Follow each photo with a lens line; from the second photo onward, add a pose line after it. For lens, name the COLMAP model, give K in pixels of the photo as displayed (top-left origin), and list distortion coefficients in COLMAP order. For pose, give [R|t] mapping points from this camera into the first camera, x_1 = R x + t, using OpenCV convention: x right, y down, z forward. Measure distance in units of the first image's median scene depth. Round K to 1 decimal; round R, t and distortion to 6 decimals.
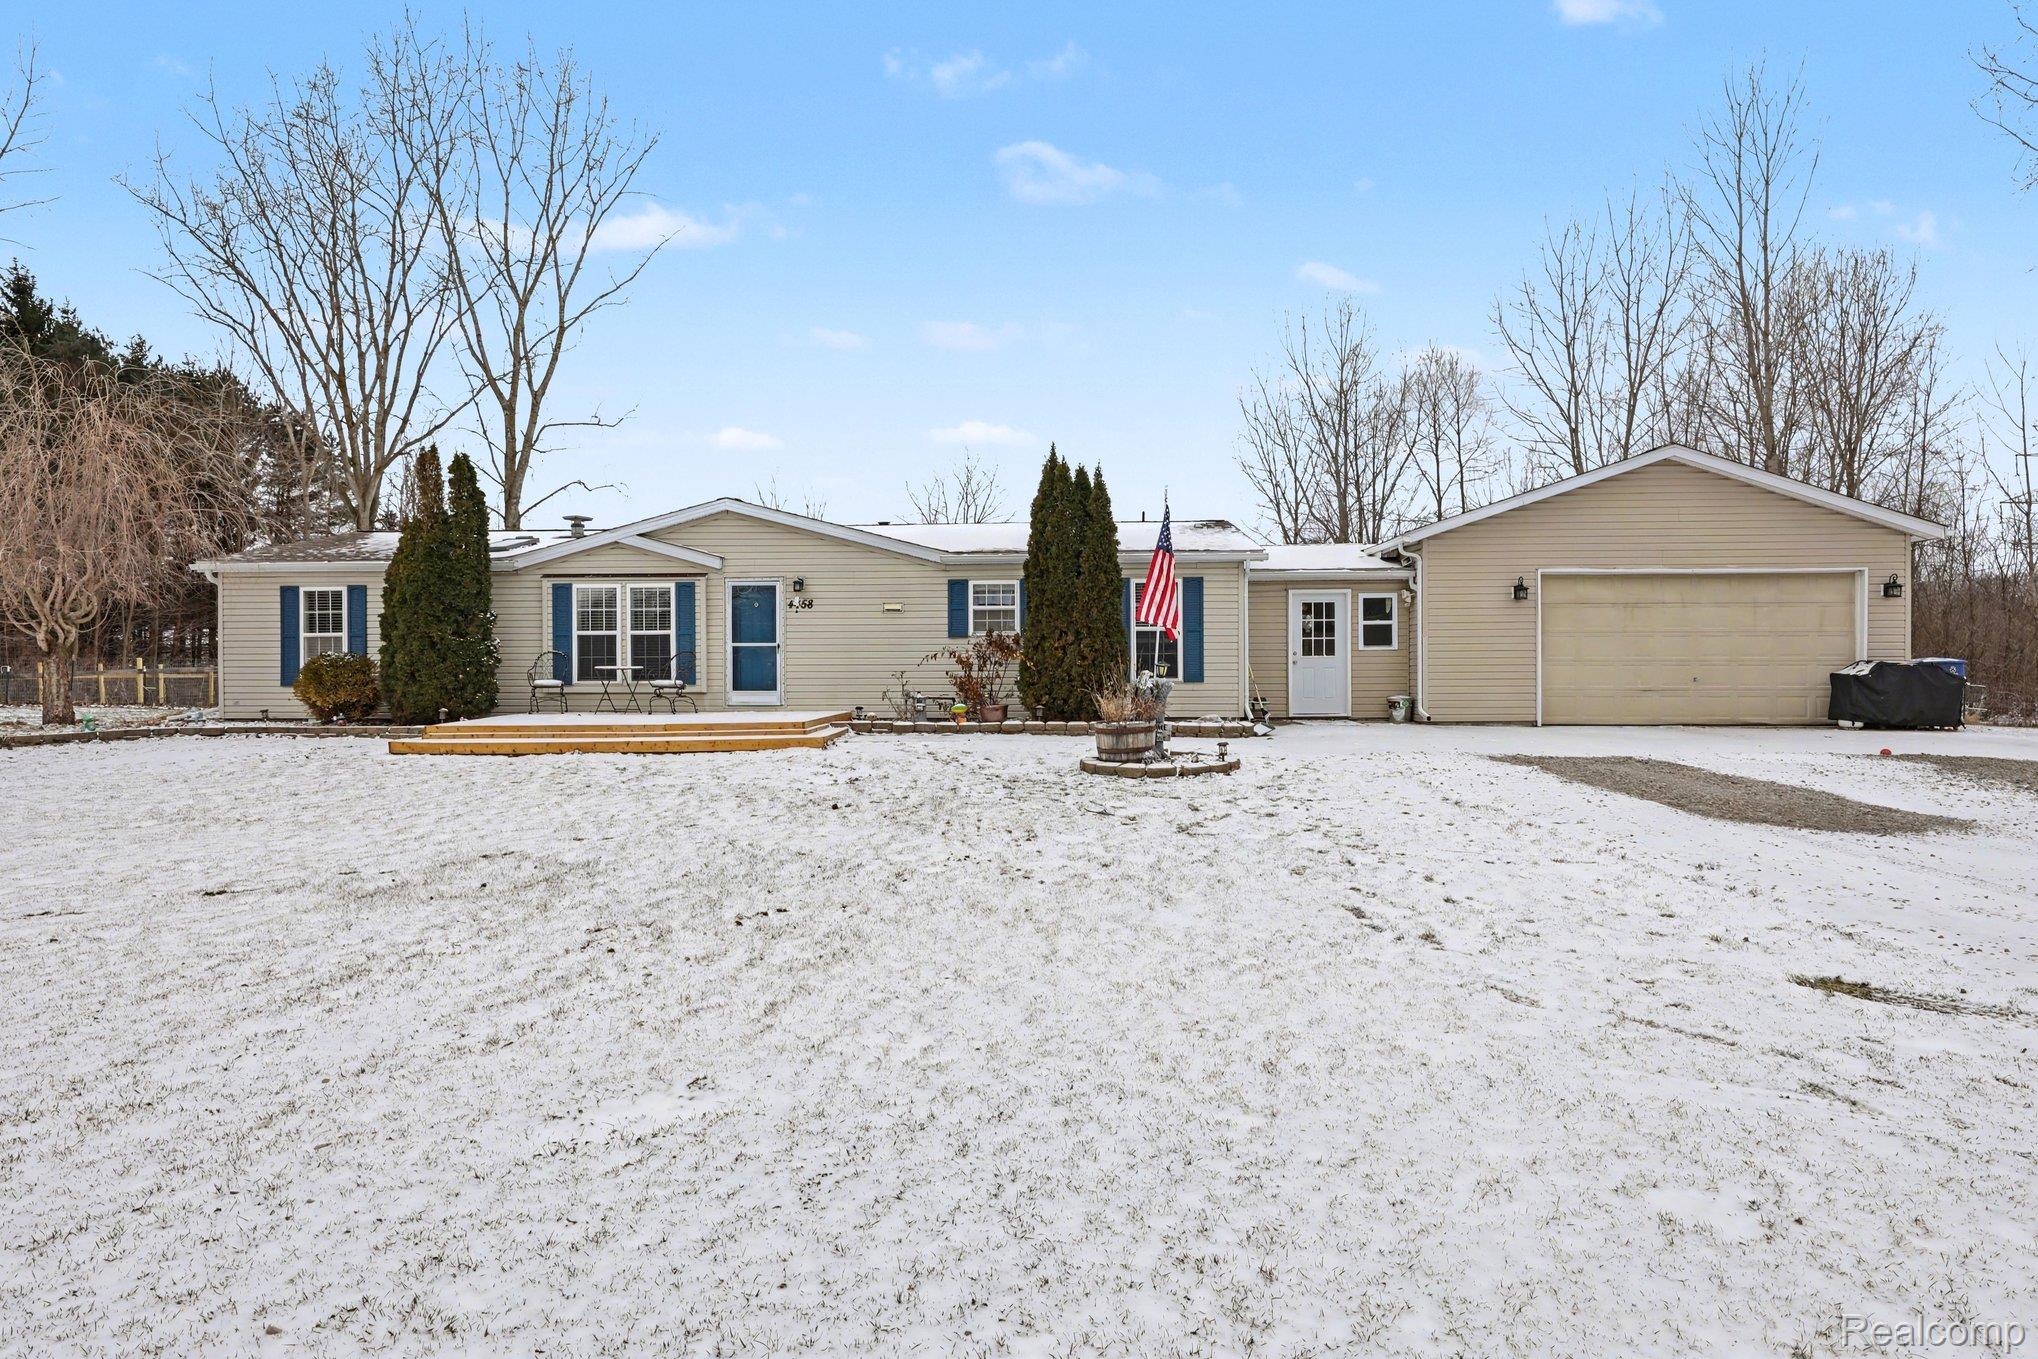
lens RADIAL K [[936.3, 0, 1019.0], [0, 936.3, 679.5], [0, 0, 1]] dist [-0.003586, -0.000216]
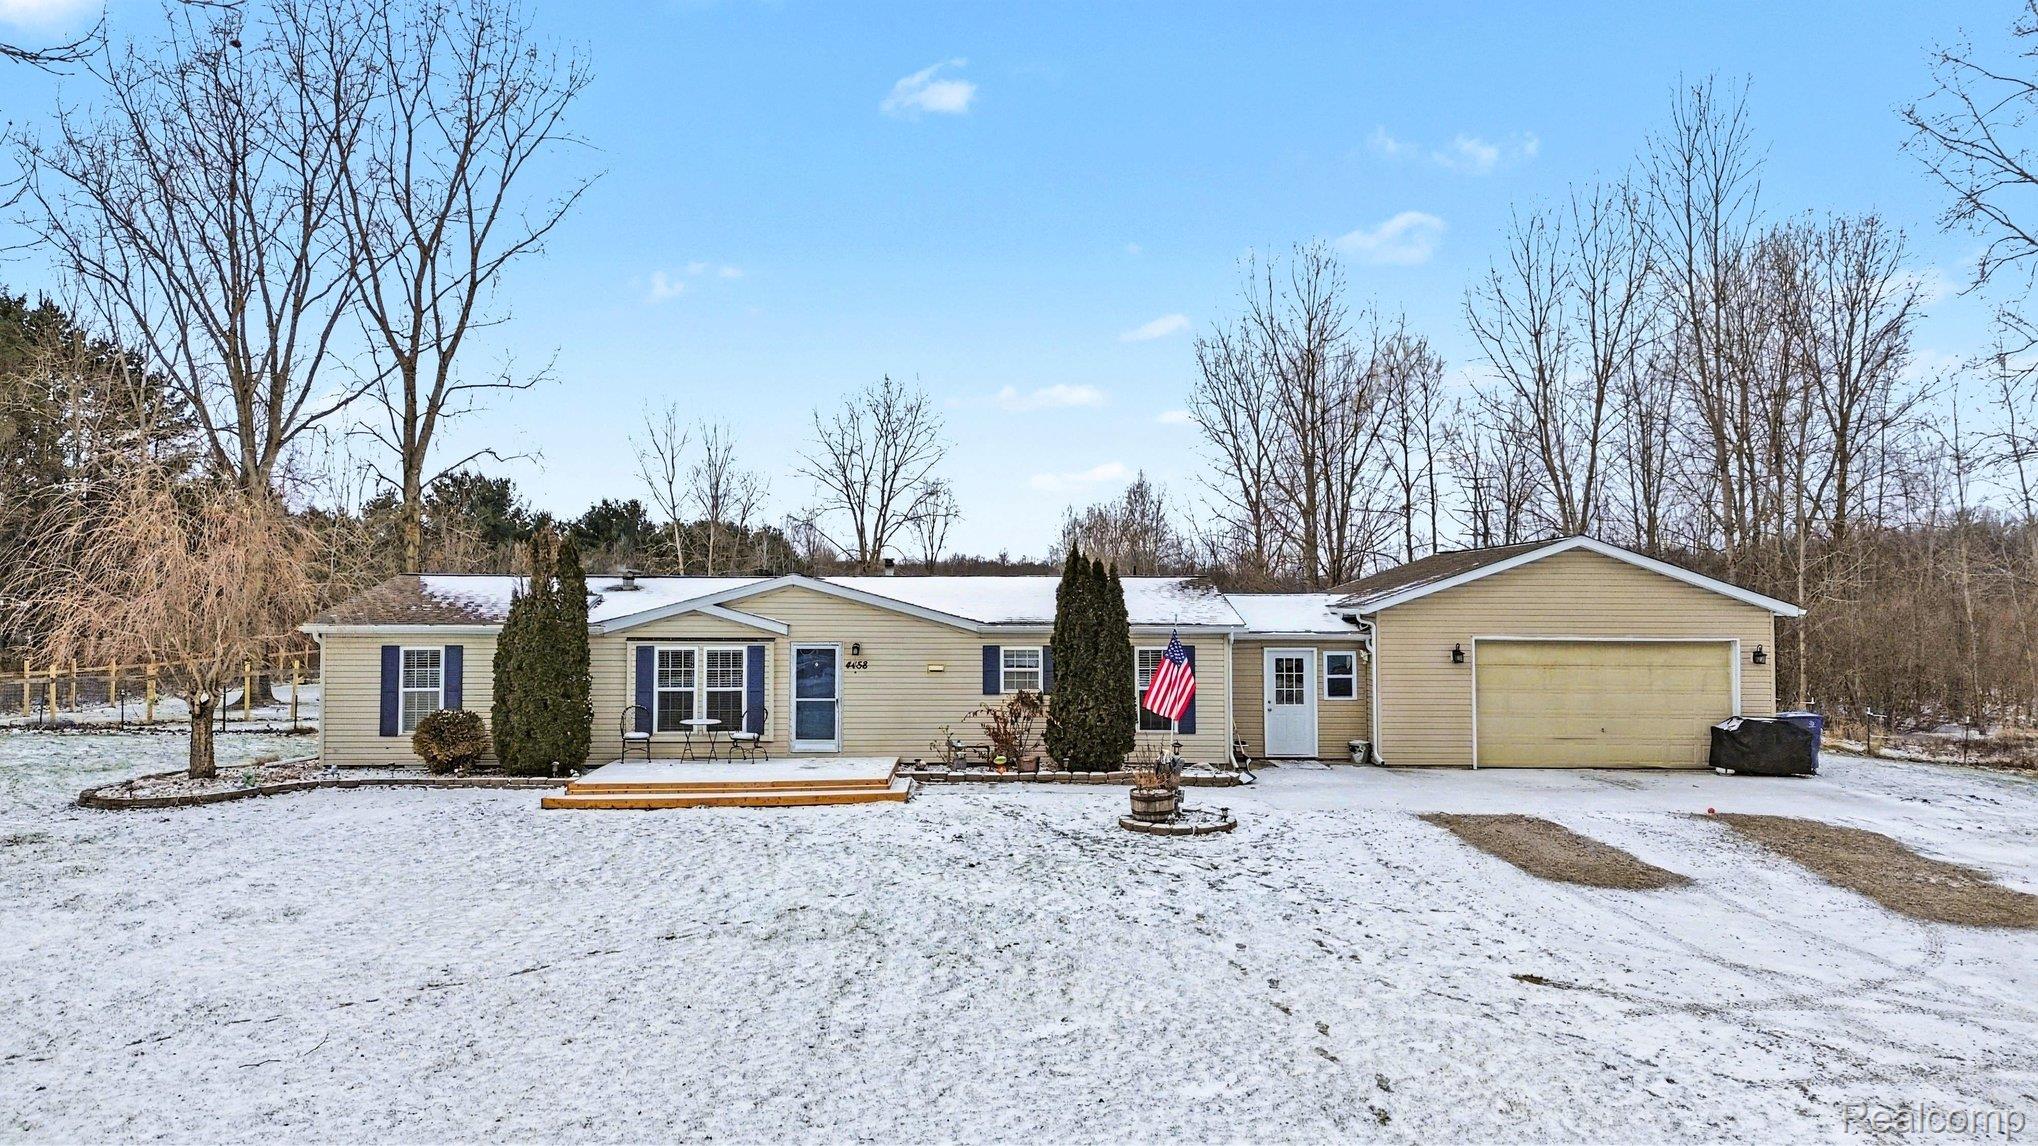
lens RADIAL K [[1337.5, 0, 956.7], [0, 1337.5, 508.8], [0, 0, 1]] dist [0.101358, -0.146247]
pose [[0.997079, 0.011003, 0.075585, -0.236560], [-0.007584, 0.998942, -0.045365, -0.200353], [-0.076004, 0.044660, 0.996107, -0.689056]]
